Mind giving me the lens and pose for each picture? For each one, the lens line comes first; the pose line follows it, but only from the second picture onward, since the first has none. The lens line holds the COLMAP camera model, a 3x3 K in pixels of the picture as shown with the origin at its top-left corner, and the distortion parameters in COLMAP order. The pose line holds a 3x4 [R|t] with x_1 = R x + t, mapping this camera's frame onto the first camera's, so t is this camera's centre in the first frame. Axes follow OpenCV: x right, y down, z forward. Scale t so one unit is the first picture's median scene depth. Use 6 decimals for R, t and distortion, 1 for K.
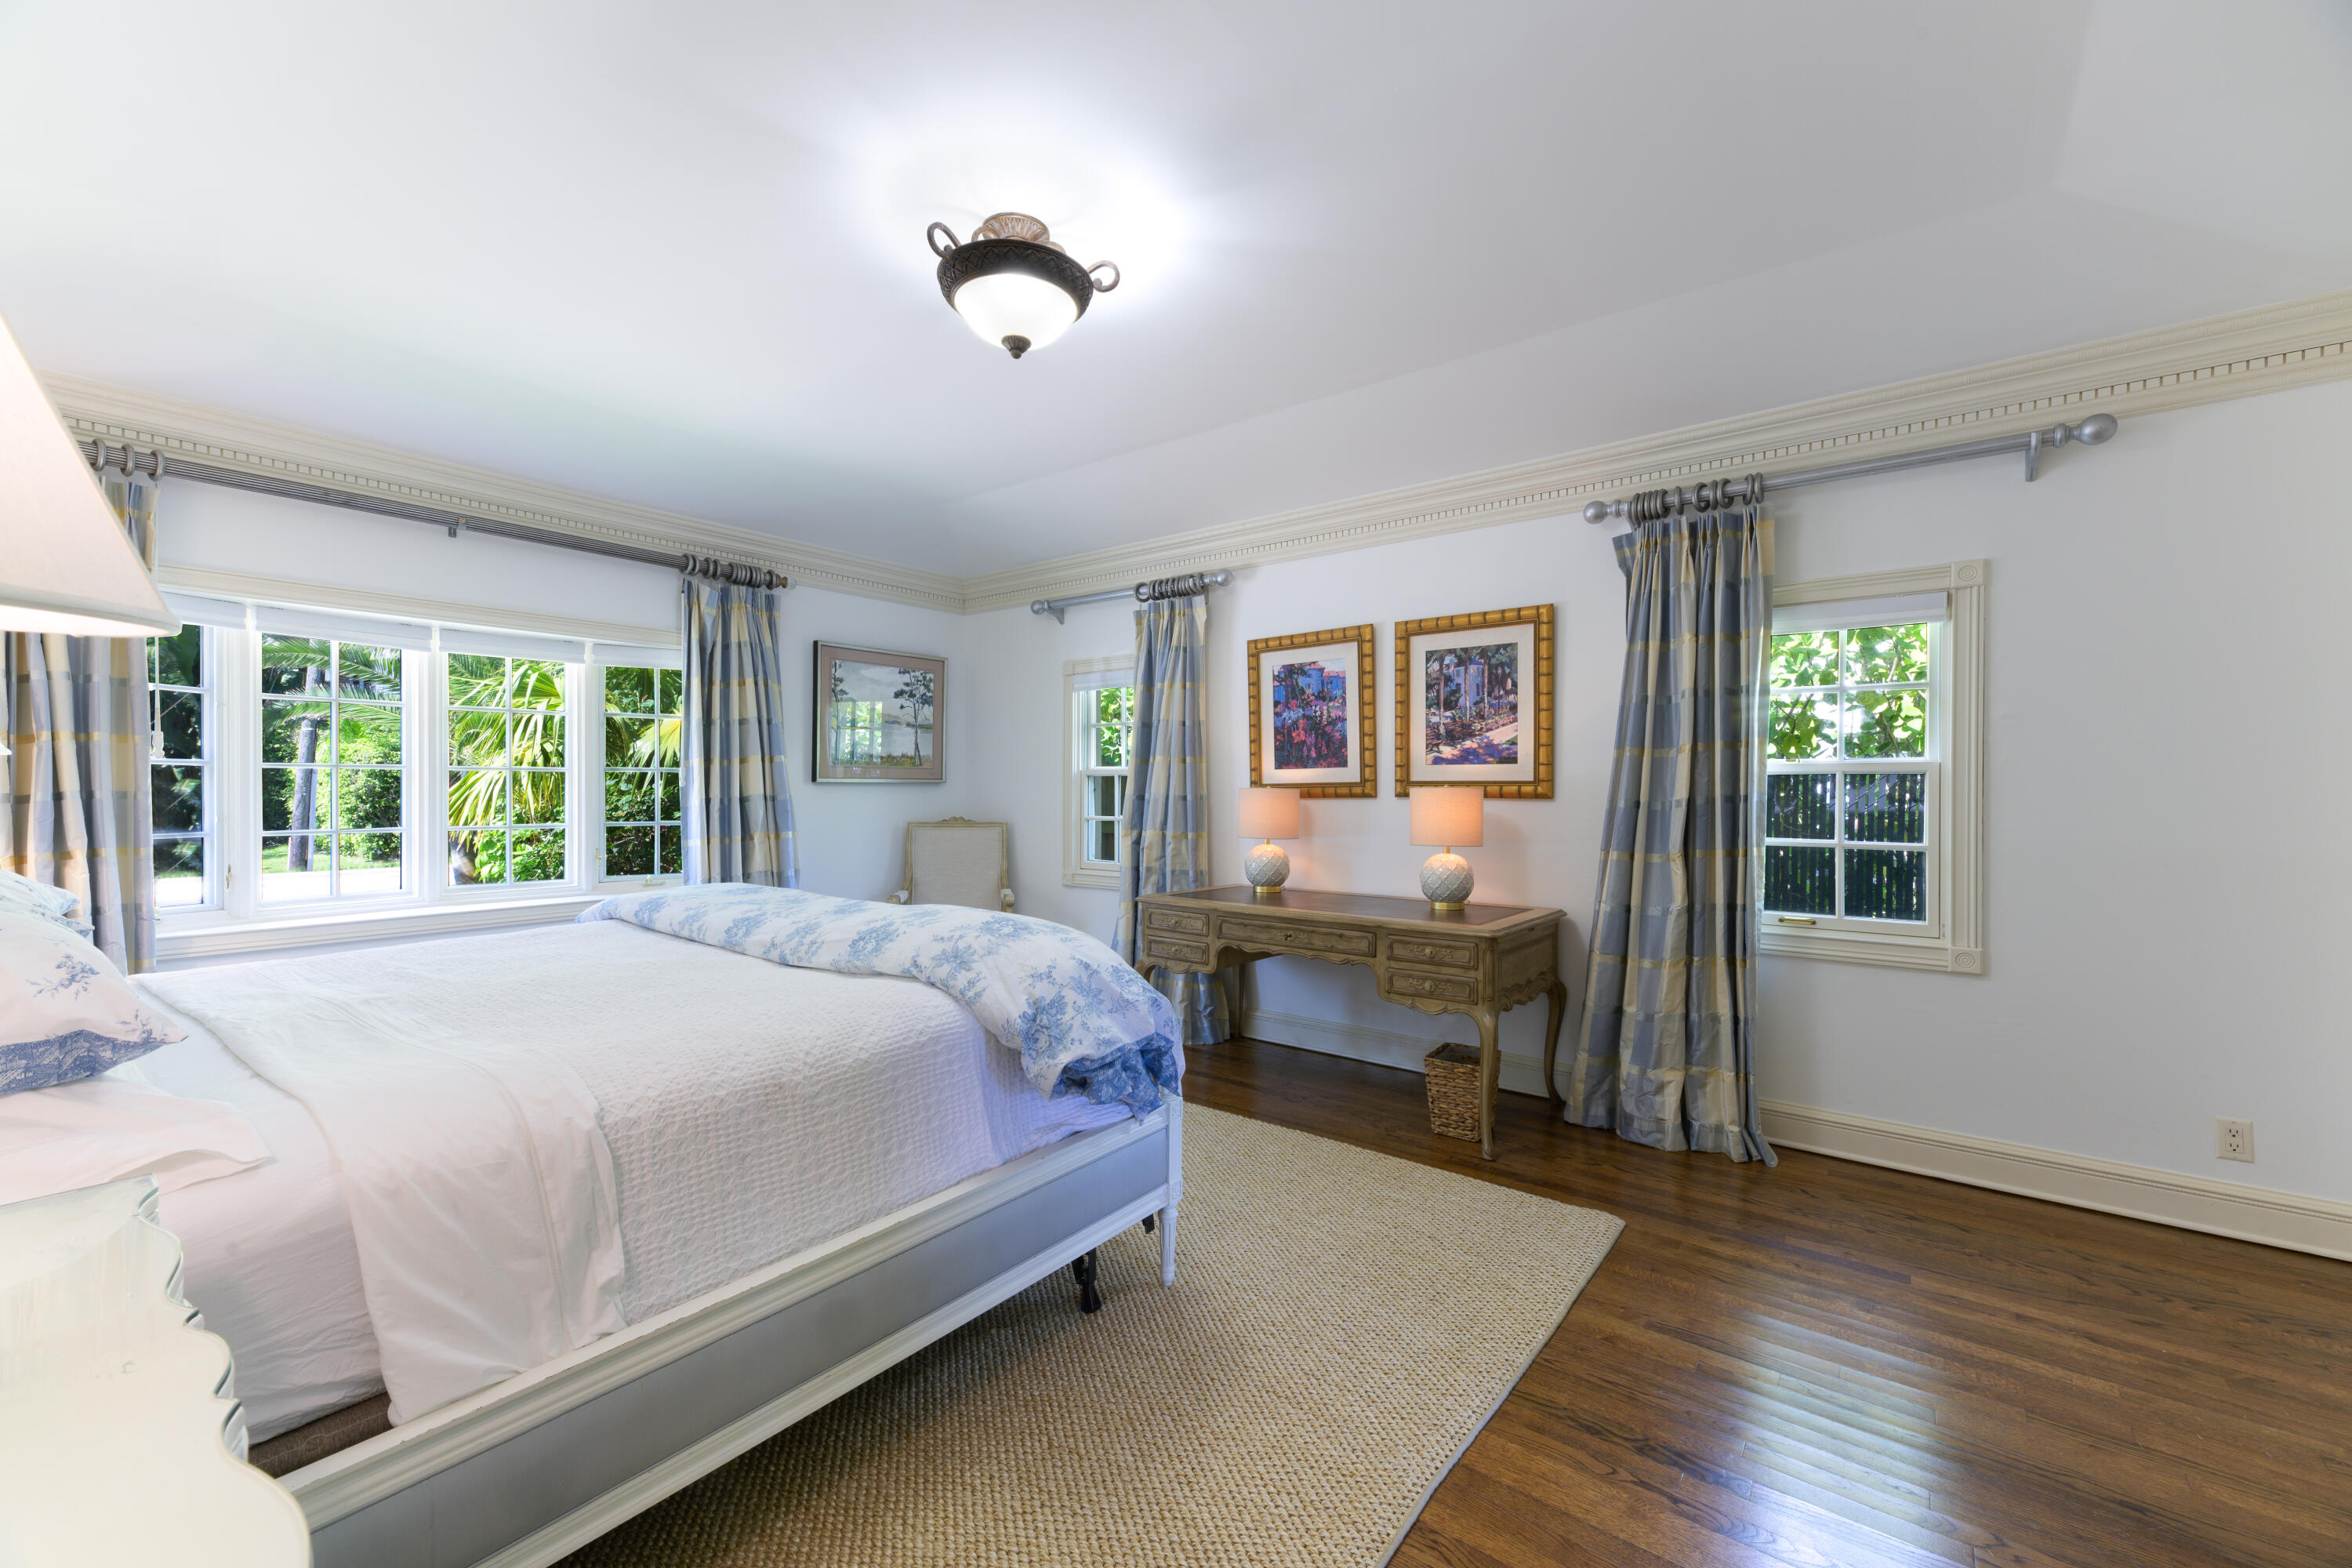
lens RADIAL K [[913.0, 0, 1167.1], [0, 913.0, 787.5], [0, 0, 1]] dist [0.001477, 0.000184]
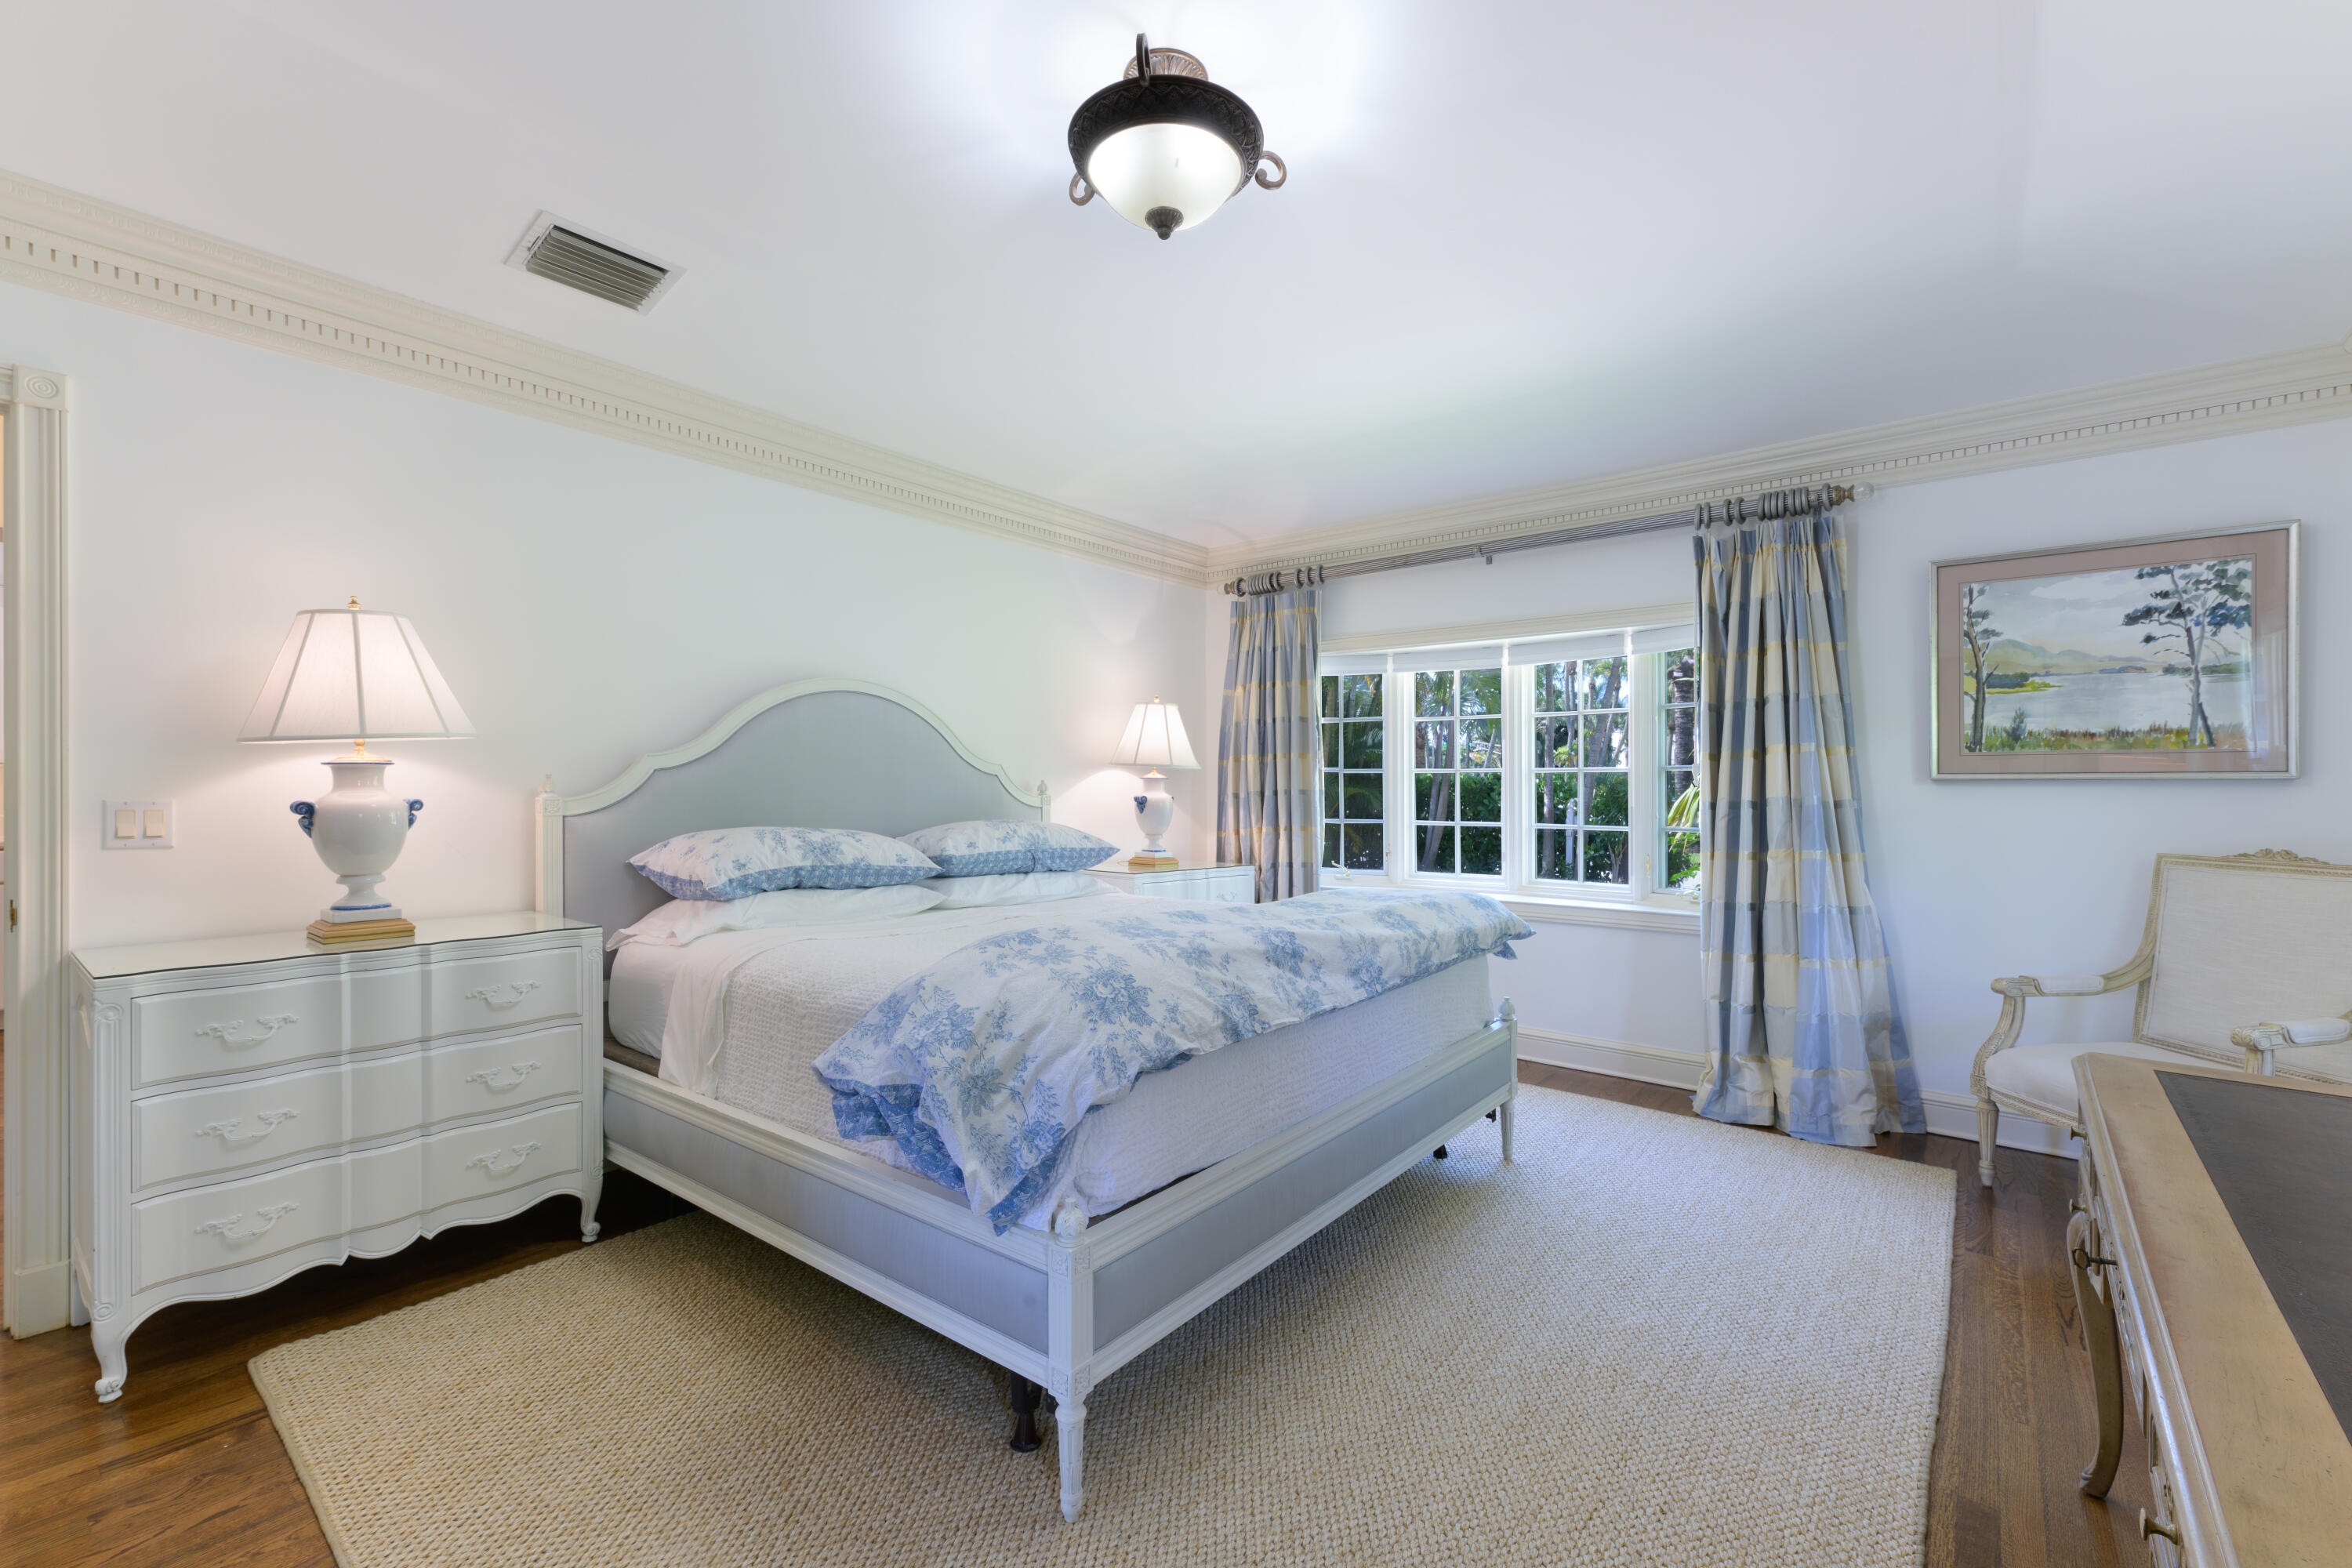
lens RADIAL K [[1026.0, 0, 1166.8], [0, 1026.0, 789.8], [0, 0, 1]] dist [0.010742, 0.000100]
pose [[-0.011906, -0.002253, -0.999927, 0.331463], [-0.003486, 0.999991, -0.002212, 0.004341], [0.999923, 0.003459, -0.011913, 0.431447]]
